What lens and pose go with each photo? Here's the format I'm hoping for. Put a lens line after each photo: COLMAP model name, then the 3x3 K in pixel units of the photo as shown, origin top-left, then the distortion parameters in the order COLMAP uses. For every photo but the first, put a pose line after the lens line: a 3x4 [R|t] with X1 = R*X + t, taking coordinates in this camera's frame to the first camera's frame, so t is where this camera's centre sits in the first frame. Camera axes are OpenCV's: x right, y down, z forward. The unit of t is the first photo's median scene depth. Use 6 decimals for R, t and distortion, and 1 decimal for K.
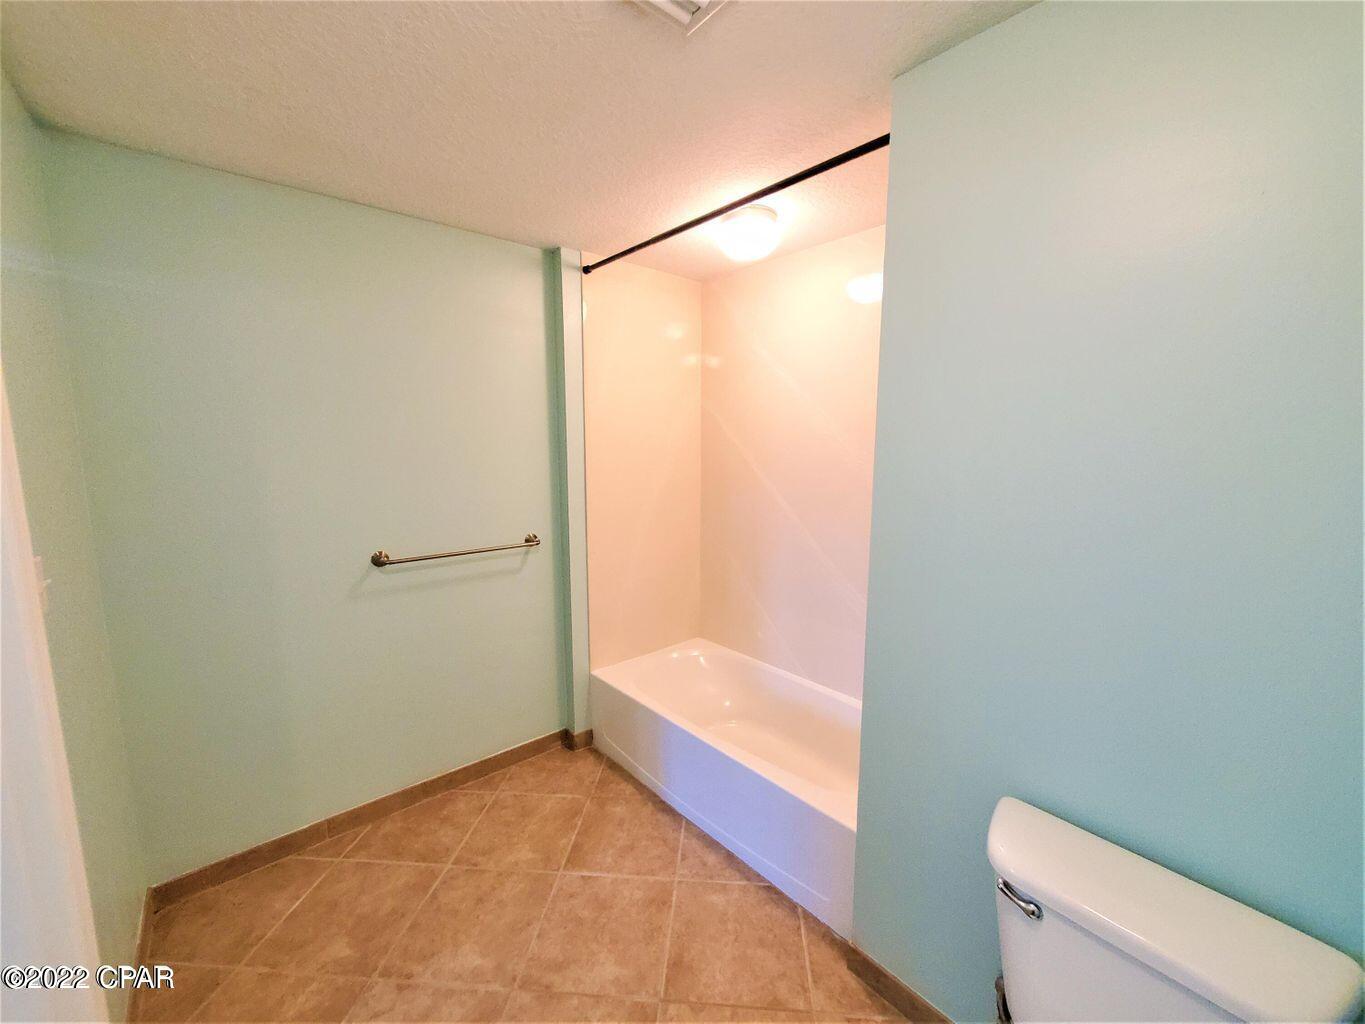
lens RADIAL K [[545.2, 0, 693.3], [0, 545.2, 509.8], [0, 0, 1]] dist [-0.001282, -0.000113]
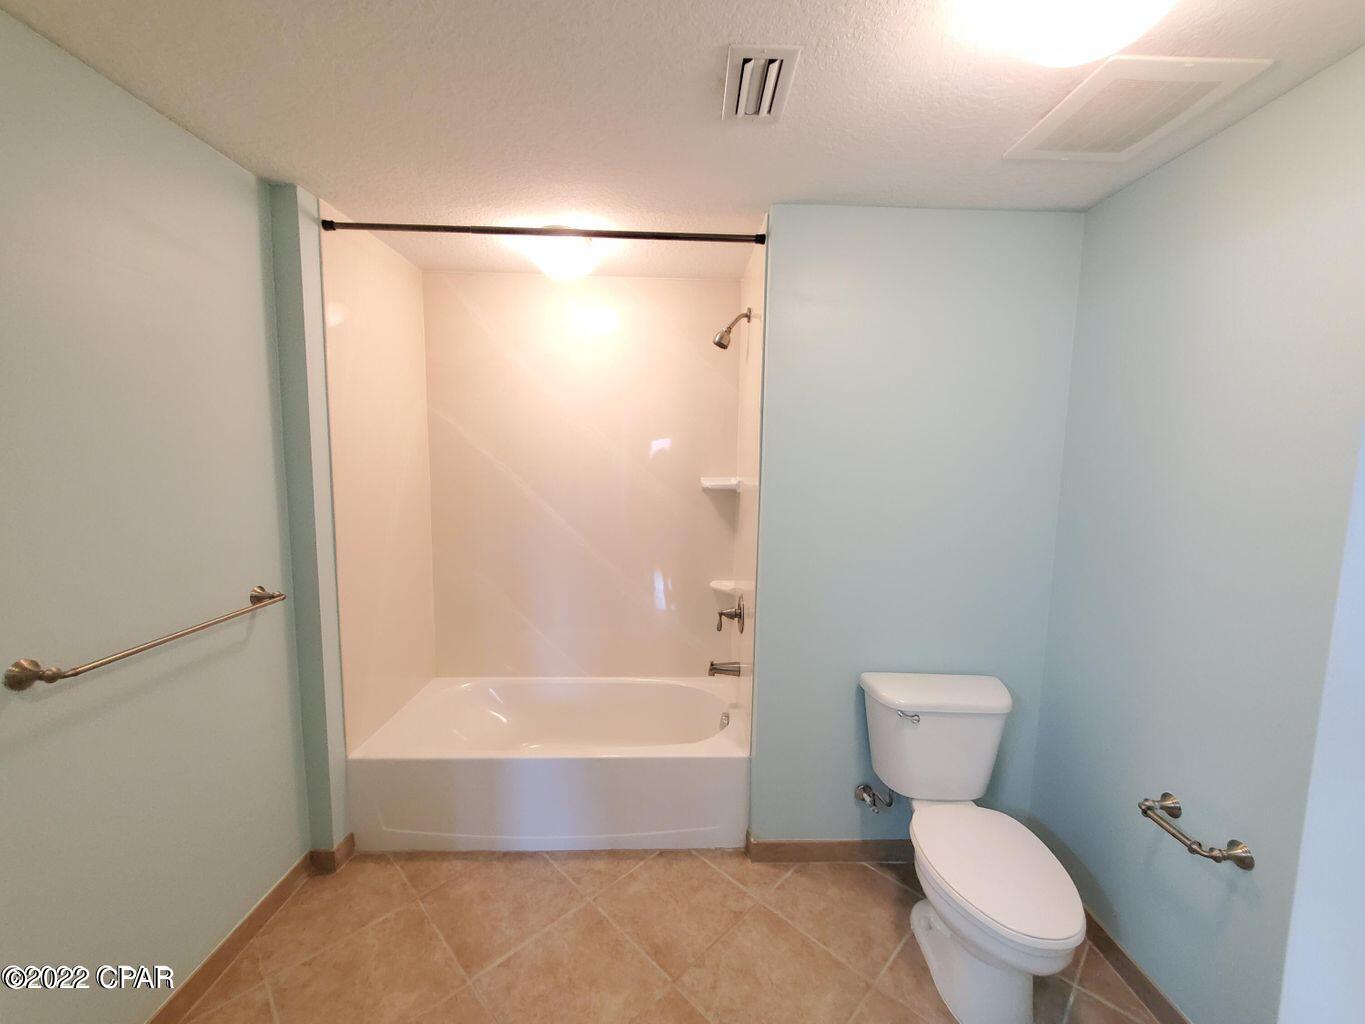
lens RADIAL K [[545.2, 0, 693.3], [0, 545.2, 509.8], [0, 0, 1]] dist [-0.001282, -0.000113]
pose [[0.644882, -0.071020, 0.760975, -0.599283], [0.085559, 0.996123, 0.020459, -0.024211], [-0.759478, 0.051915, 0.648458, 0.183615]]
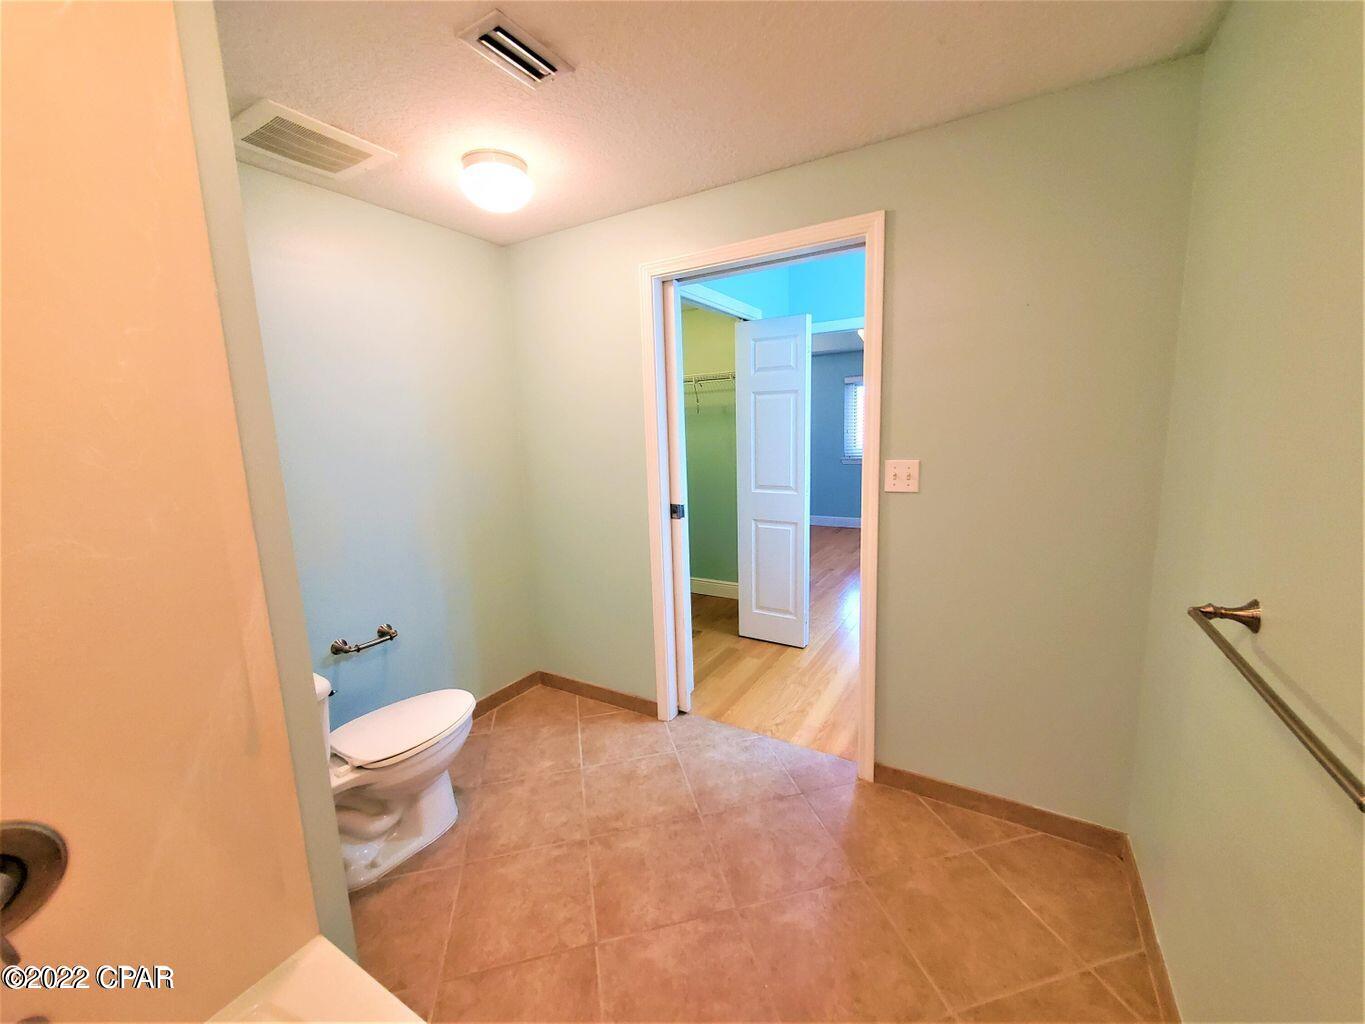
lens RADIAL K [[545.2, 0, 693.3], [0, 545.2, 509.8], [0, 0, 1]] dist [-0.001282, -0.000113]
pose [[-0.947694, 0.080354, -0.308900, 0.014707], [-0.009727, 0.960072, 0.279585, -0.135164], [0.319032, 0.267966, -0.909073, 1.374854]]
